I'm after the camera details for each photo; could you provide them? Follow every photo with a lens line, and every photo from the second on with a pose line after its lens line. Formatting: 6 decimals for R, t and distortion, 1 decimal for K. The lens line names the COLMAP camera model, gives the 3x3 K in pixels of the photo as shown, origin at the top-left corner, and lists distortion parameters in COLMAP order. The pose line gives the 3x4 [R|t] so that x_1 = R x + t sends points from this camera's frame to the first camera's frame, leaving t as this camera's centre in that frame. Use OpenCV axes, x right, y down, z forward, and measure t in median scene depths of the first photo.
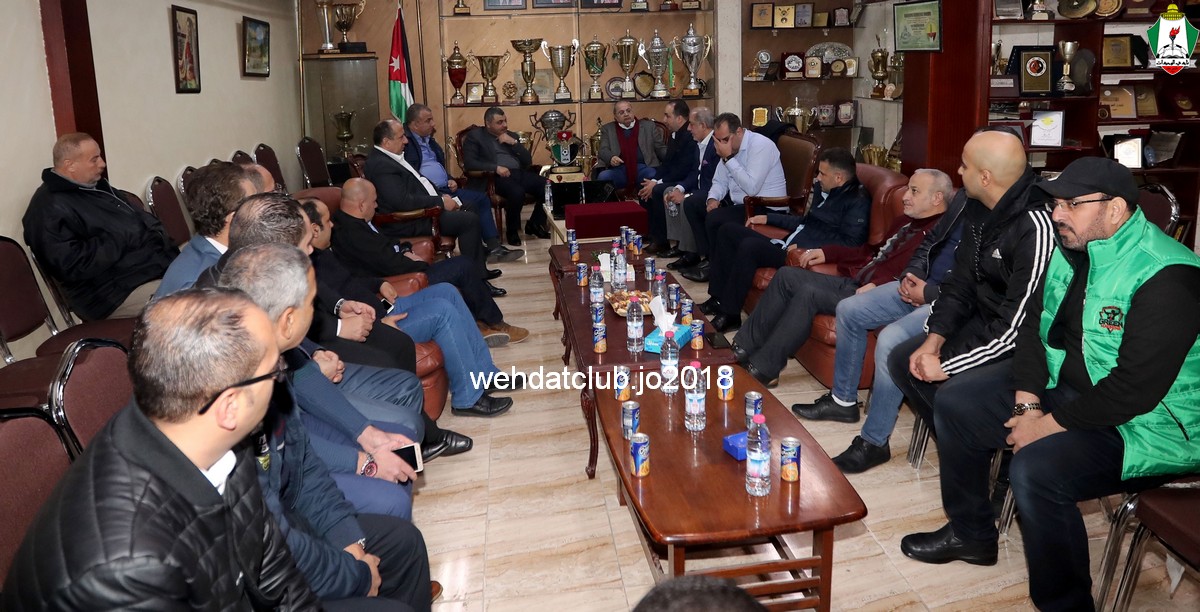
lens RADIAL K [[837.0, 0, 596.2], [0, 837.0, 191.9], [0, 0, 1]] dist [-0.078767, 0.001042]
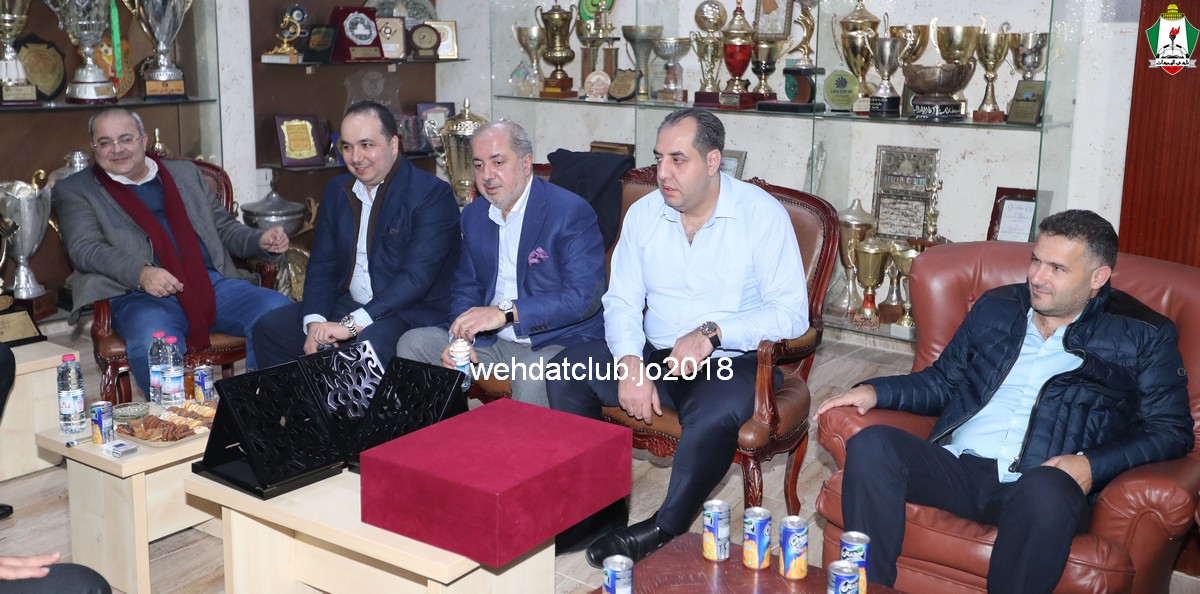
lens RADIAL K [[1205.9, 0, 600.3], [0, 1205.9, 251.2], [0, 0, 1]] dist [0.041451, 0.025196]
pose [[0.709042, -0.094215, 0.698844, -0.189507], [0.083201, 0.995289, 0.049765, -0.050008], [-0.700241, 0.022859, 0.713541, 0.416289]]
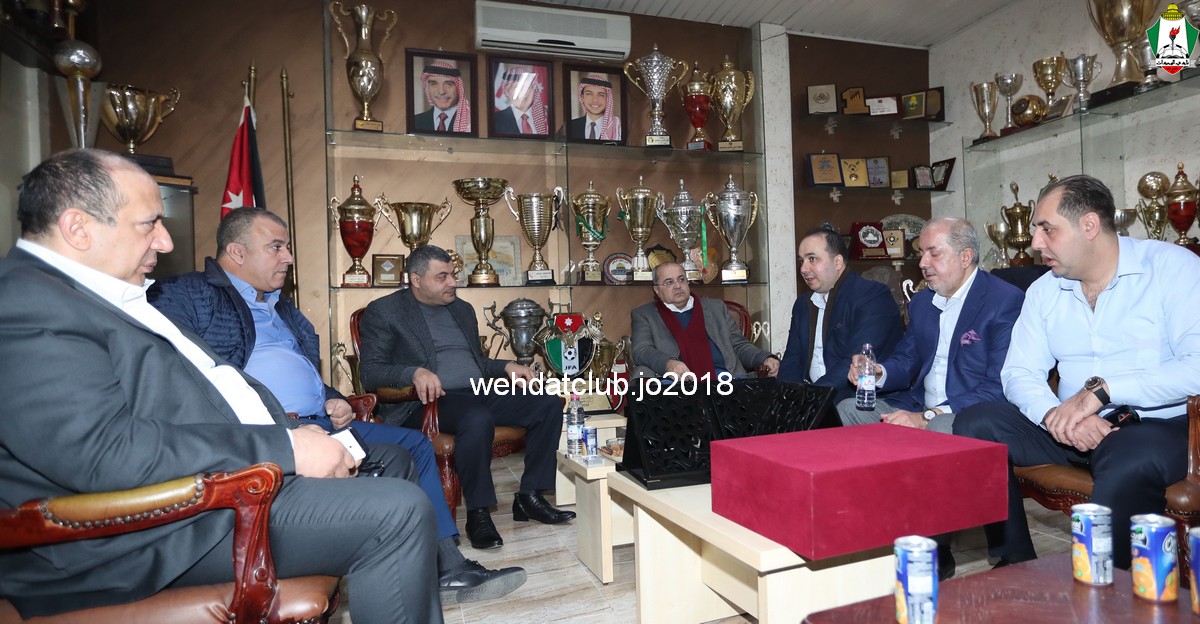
lens RADIAL K [[737.9, 0, 680.7], [0, 737.9, 321.7], [0, 0, 1]] dist [-0.054683, 0.040434]
pose [[0.967568, -0.001458, 0.252607, -0.080514], [0.043541, 0.985980, -0.161084, 0.010308], [-0.248831, 0.166859, 0.954066, 0.490870]]
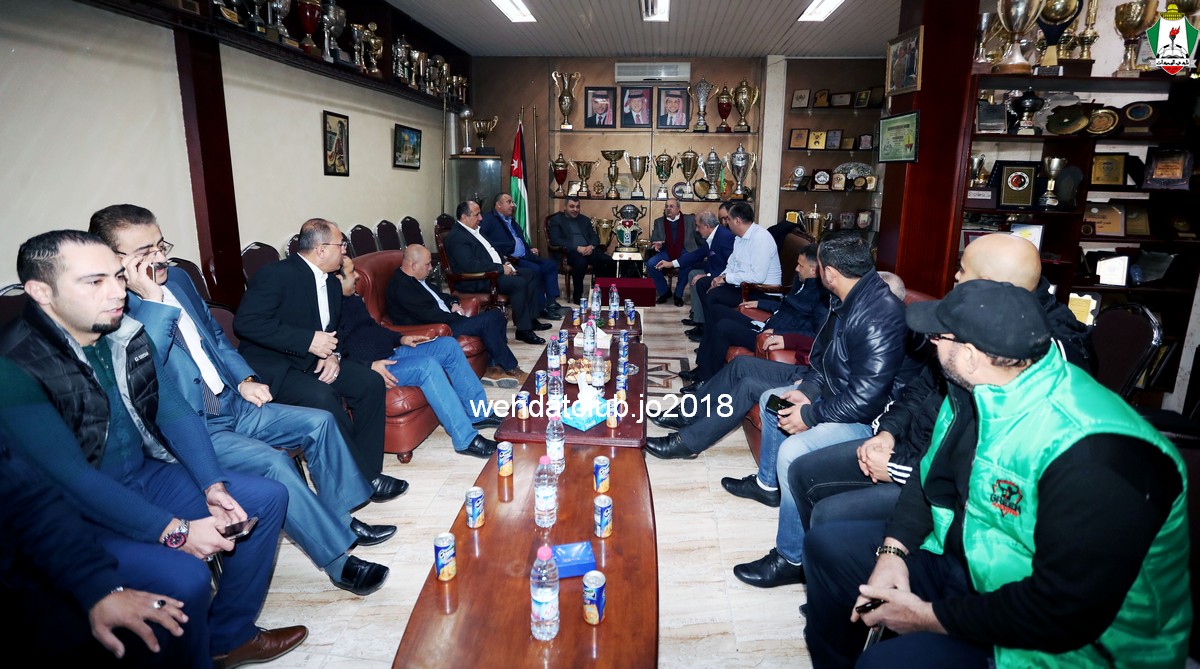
lens RADIAL K [[560.5, 0, 601.8], [0, 560.5, 276.6], [0, 0, 1]] dist [-0.062823, 0.012686]
pose [[0.978528, 0.076323, -0.191462, 0.089293], [-0.071655, 0.996941, 0.031199, -0.008460], [0.193258, -0.016810, 0.981004, 0.120723]]
